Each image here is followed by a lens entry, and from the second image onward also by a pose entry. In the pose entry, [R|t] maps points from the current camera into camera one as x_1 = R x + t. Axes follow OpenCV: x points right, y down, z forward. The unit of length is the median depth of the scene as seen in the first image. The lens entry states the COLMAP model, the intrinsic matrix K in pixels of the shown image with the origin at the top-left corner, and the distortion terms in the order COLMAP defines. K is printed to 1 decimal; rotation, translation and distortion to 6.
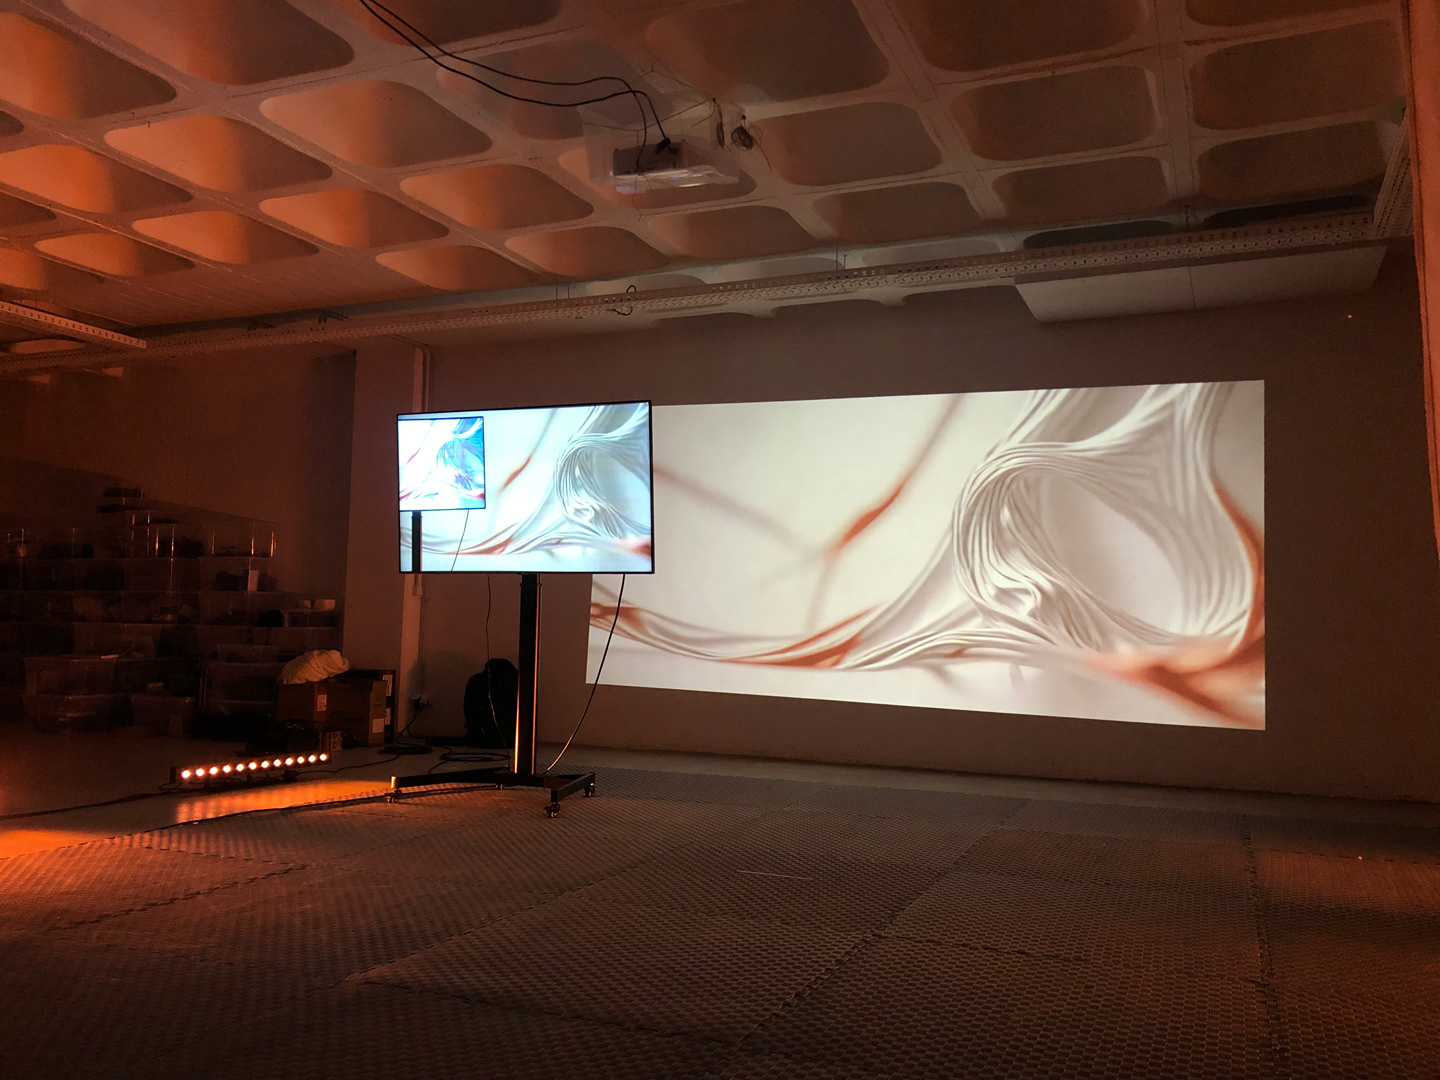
lens RADIAL K [[1220.9, 0, 697.9], [0, 1220.9, 538.6], [0, 0, 1]] dist [-0.001046, -0.000577]
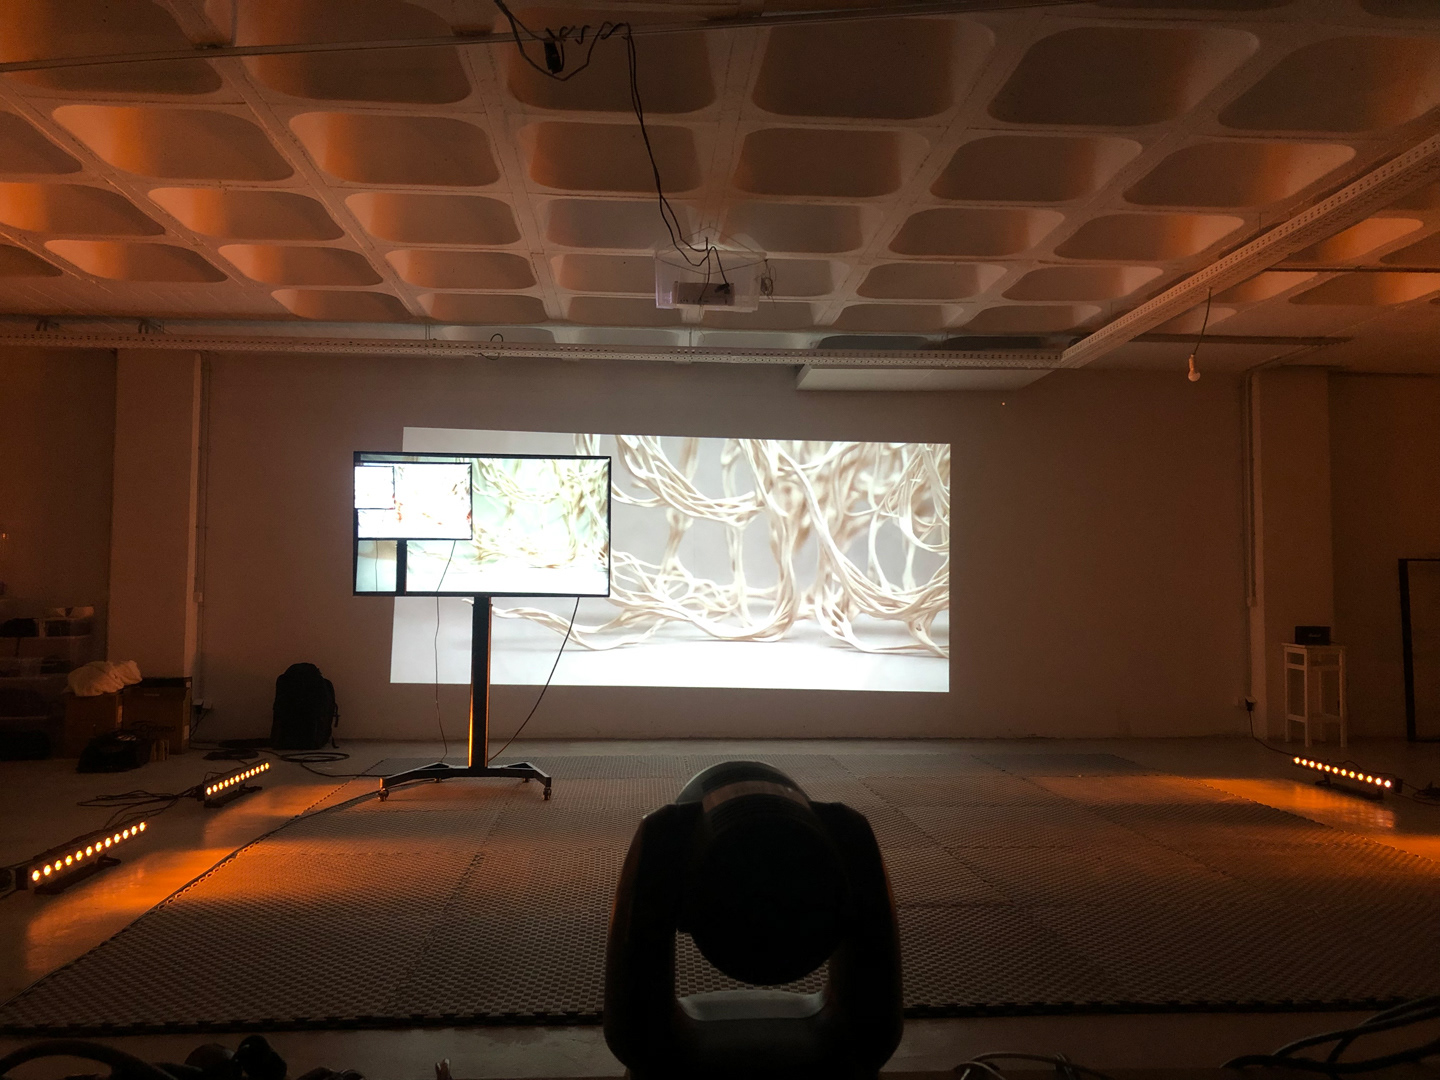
lens RADIAL K [[1185.8, 0, 718.9], [0, 1185.8, 533.9], [0, 0, 1]] dist [0.007867, 0.011726]
pose [[0.883227, 0.011404, 0.468807, -0.429732], [-0.021807, 0.999622, 0.016769, -0.049127], [-0.468439, -0.025034, 0.883141, -0.098957]]
